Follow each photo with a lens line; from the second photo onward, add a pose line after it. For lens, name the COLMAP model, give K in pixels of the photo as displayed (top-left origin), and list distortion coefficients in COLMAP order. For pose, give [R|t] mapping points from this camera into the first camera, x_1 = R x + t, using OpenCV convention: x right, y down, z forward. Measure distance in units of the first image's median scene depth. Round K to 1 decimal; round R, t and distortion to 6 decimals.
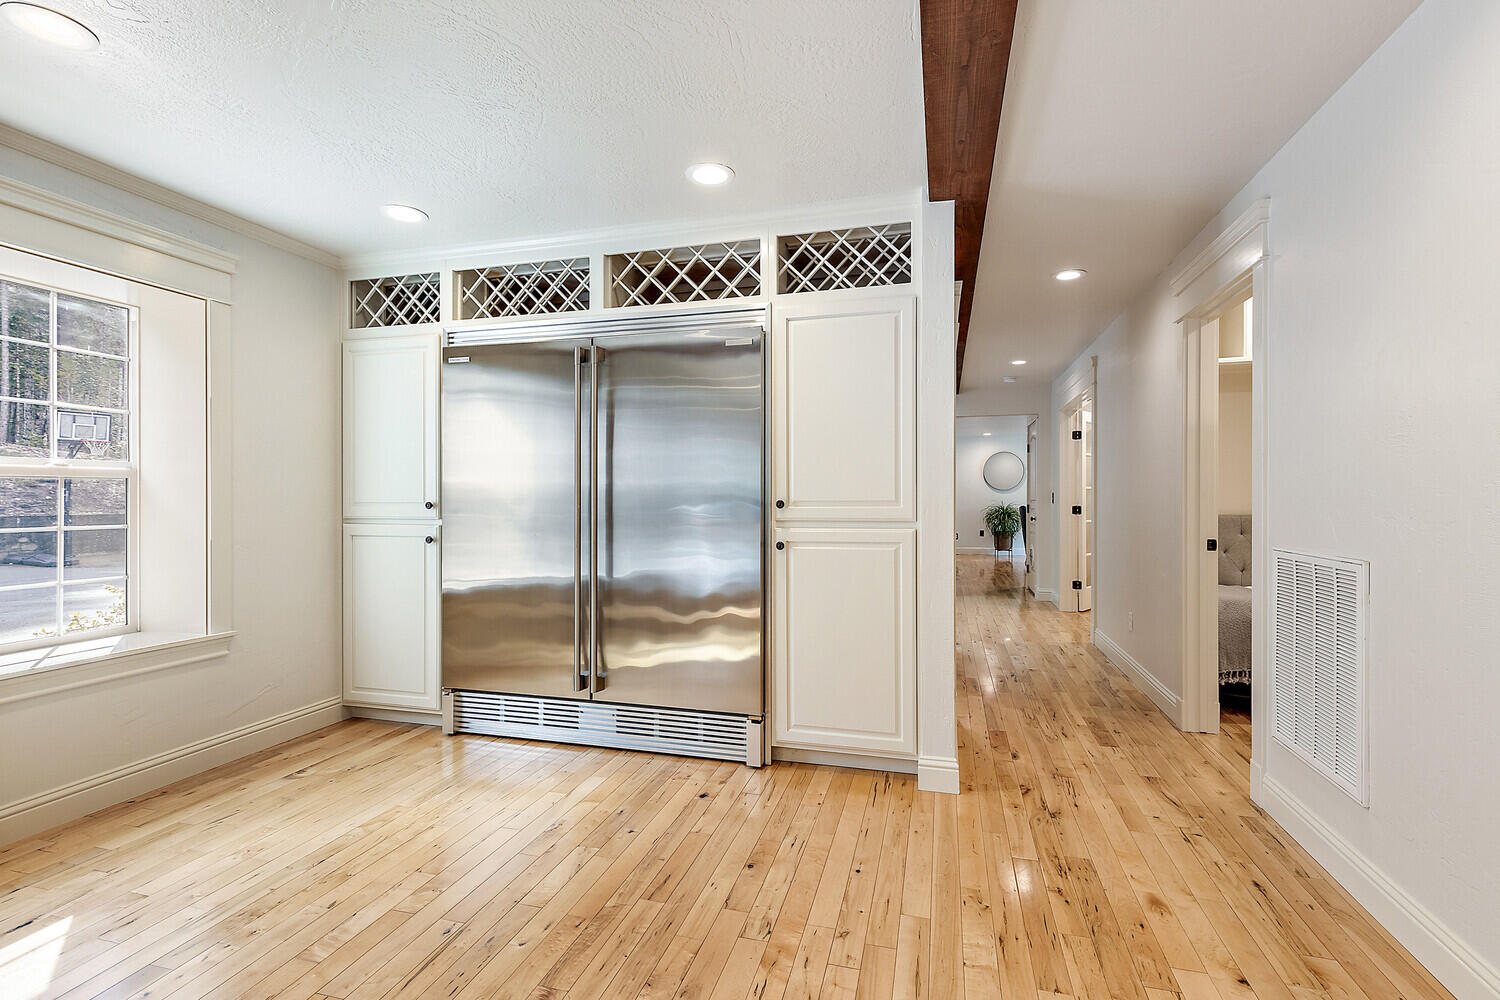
lens RADIAL K [[693.8, 0, 753.7], [0, 693.8, 494.5], [0, 0, 1]] dist [0.011904, -0.002594]
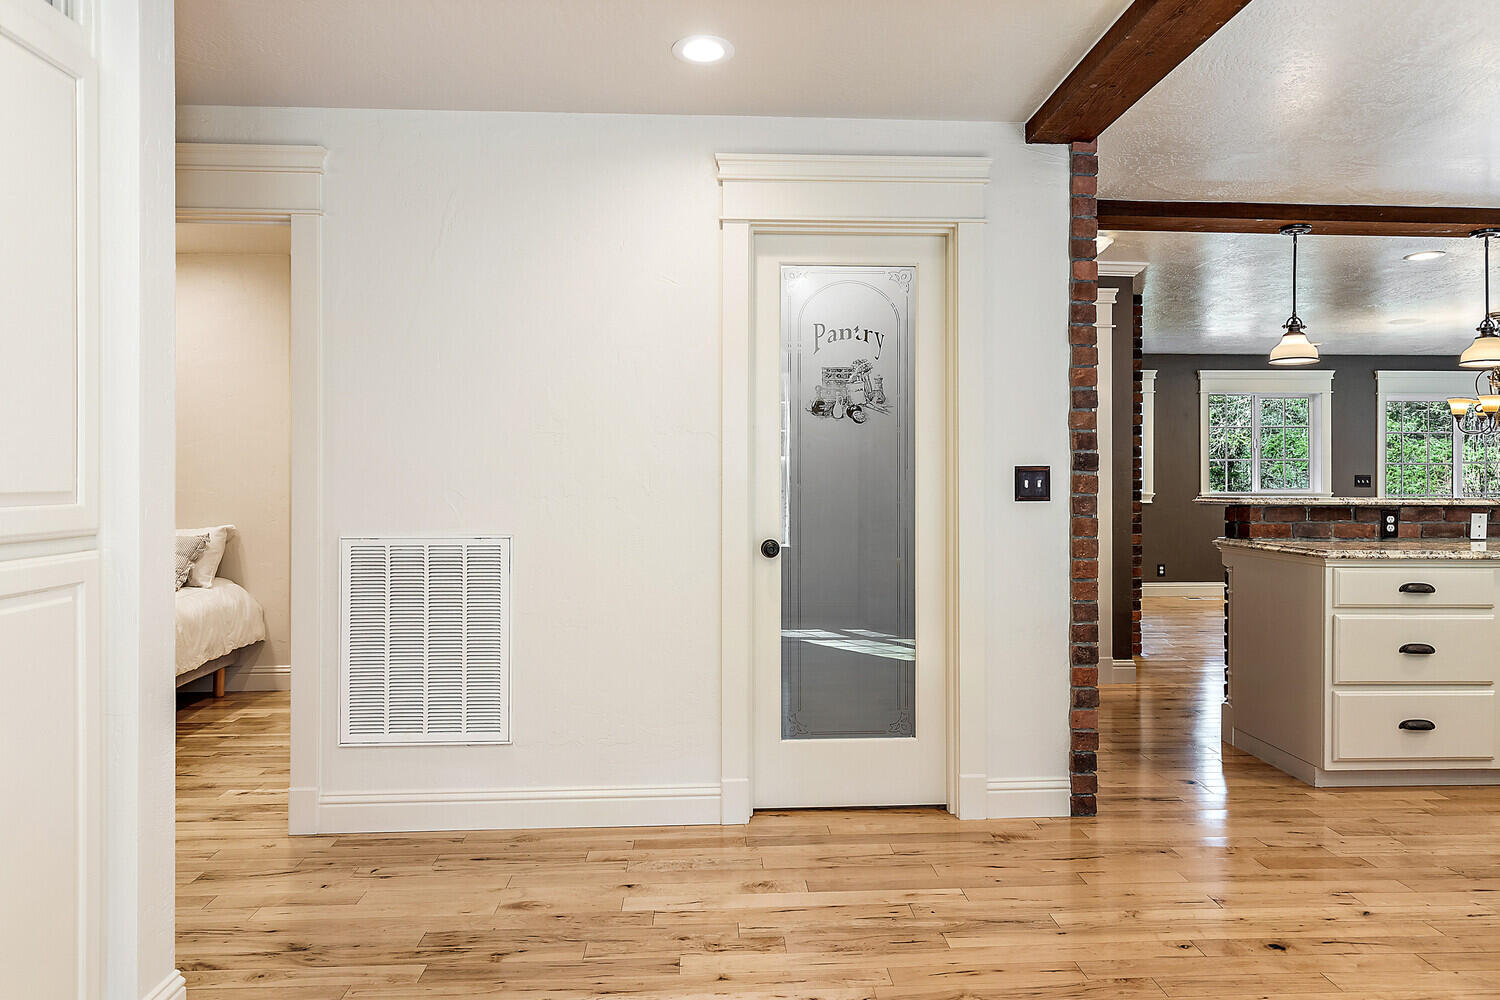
lens RADIAL K [[965.8, 0, 753.7], [0, 965.8, 490.9], [0, 0, 1]] dist [0.005550, 0.001470]
pose [[-0.320071, -0.022398, 0.947129, -0.721844], [0.003433, 0.999687, 0.024800, -0.015484], [-0.947387, 0.011189, -0.319894, 1.039464]]
